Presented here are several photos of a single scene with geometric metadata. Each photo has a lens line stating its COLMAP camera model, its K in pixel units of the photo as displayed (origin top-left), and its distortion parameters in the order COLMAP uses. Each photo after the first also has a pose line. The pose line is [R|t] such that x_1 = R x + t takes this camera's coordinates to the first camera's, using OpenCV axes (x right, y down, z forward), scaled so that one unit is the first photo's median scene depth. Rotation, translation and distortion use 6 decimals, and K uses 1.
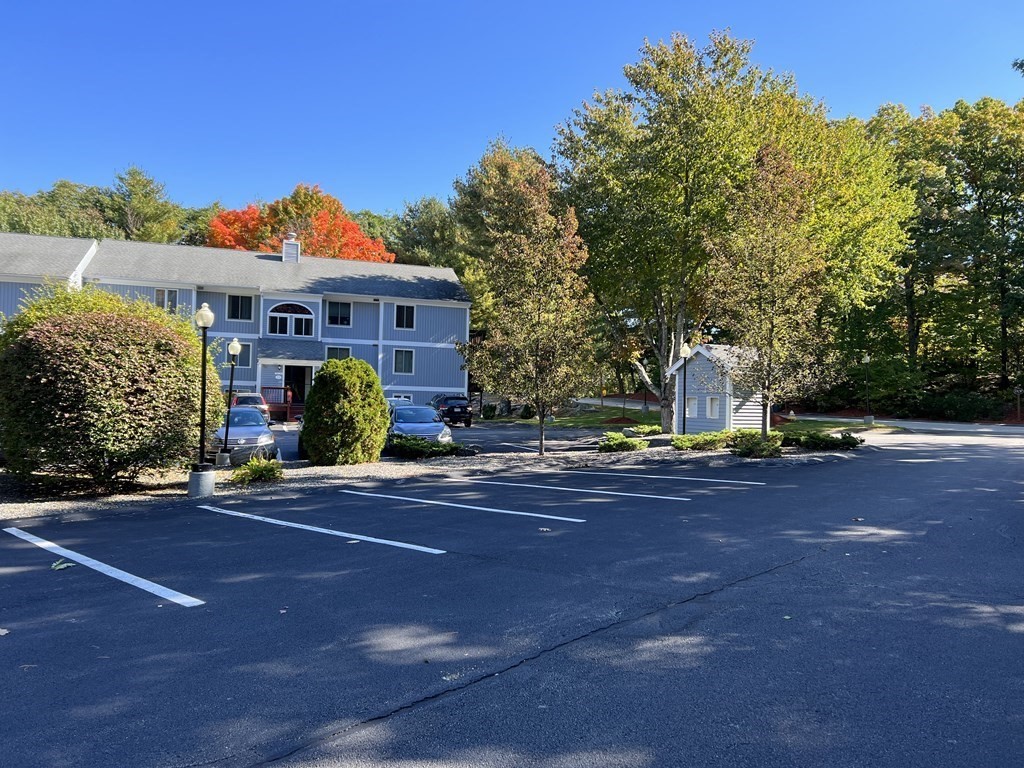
lens RADIAL K [[778.9, 0, 512.0], [0, 778.9, 384.0], [0, 0, 1]] dist [0.032508, -0.003315]
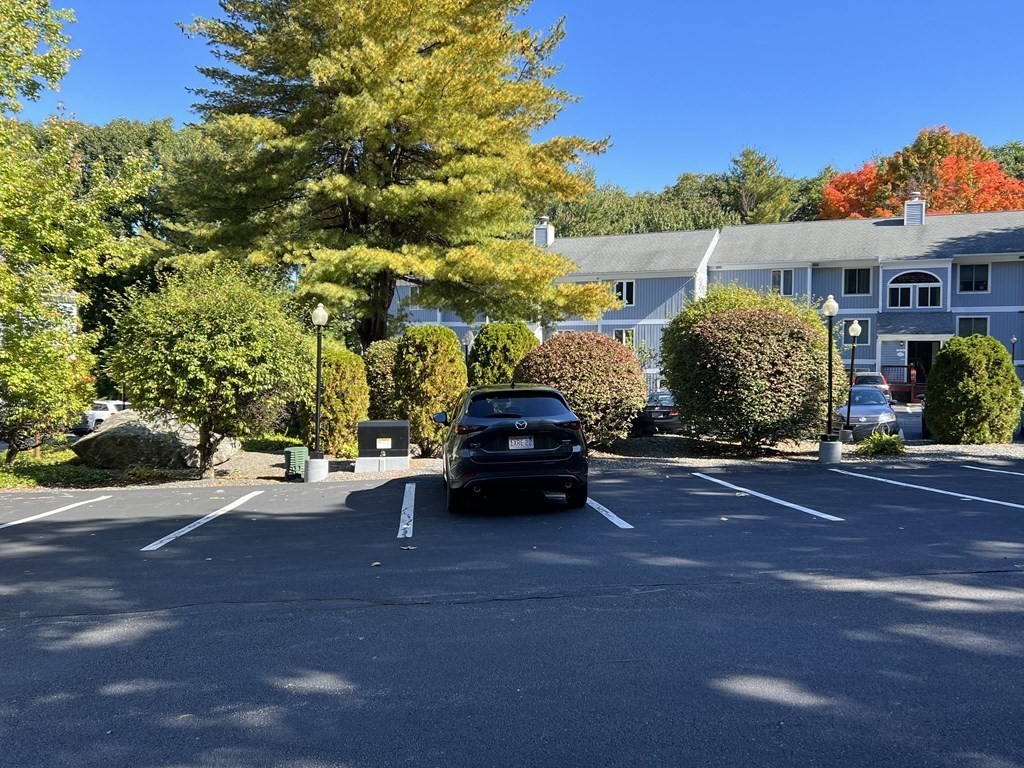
lens RADIAL K [[873.1, 0, 512.0], [0, 873.1, 384.0], [0, 0, 1]] dist [0.122543, -0.281279]
pose [[0.760857, -0.006679, -0.648886, 0.064574], [0.022874, 0.999602, 0.016532, -0.003586], [0.648517, -0.027421, 0.760706, -0.204039]]
